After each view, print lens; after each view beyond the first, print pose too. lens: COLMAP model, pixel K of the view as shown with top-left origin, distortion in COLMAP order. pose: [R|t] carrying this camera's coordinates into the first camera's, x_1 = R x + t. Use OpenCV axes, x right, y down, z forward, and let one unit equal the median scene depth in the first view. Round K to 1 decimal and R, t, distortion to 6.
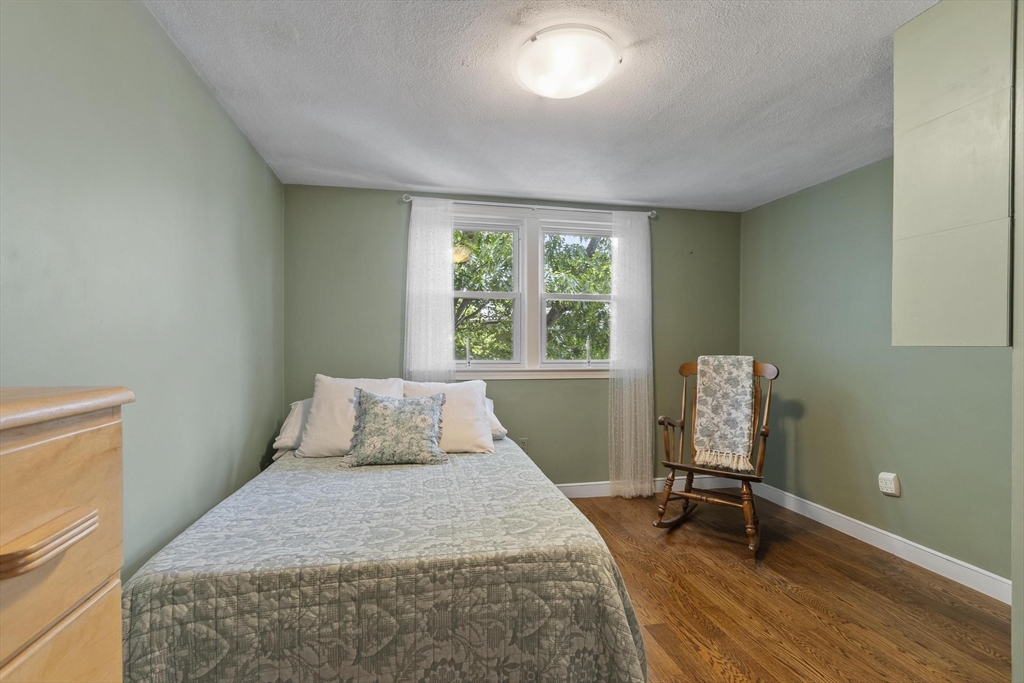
lens RADIAL K [[452.3, 0, 484.2], [0, 452.3, 345.6], [0, 0, 1]] dist [0.002288, -0.000174]
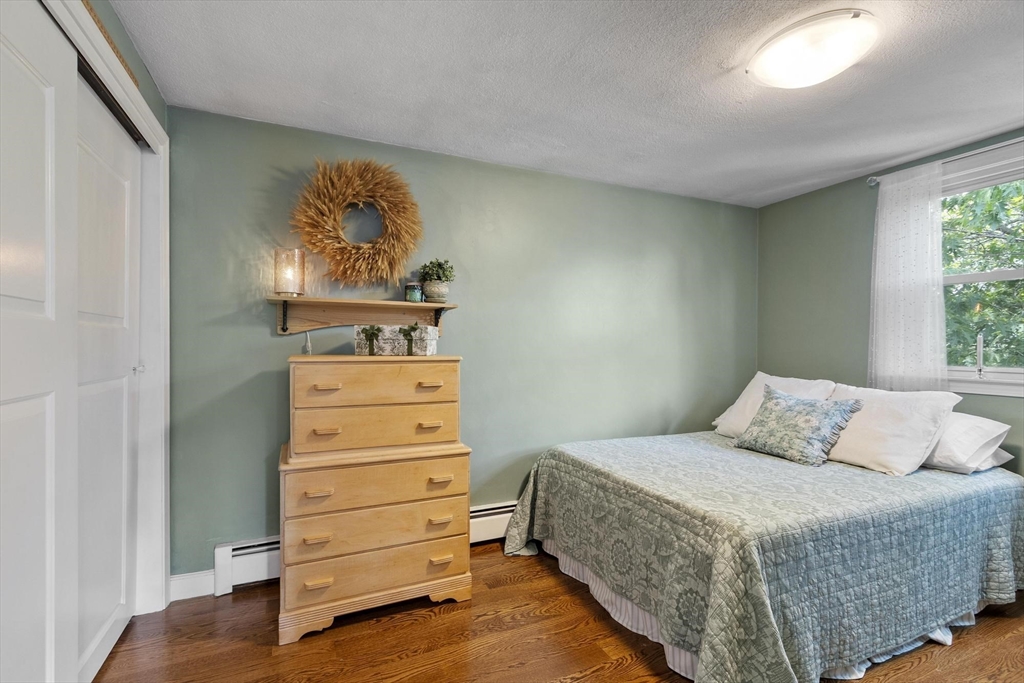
lens RADIAL K [[452.3, 0, 484.2], [0, 452.3, 345.6], [0, 0, 1]] dist [0.002288, -0.000174]
pose [[0.197425, -0.001595, -0.980317, 1.315837], [-0.002861, 0.999993, -0.002203, 0.003822], [0.980314, 0.003239, 0.197419, 0.185808]]
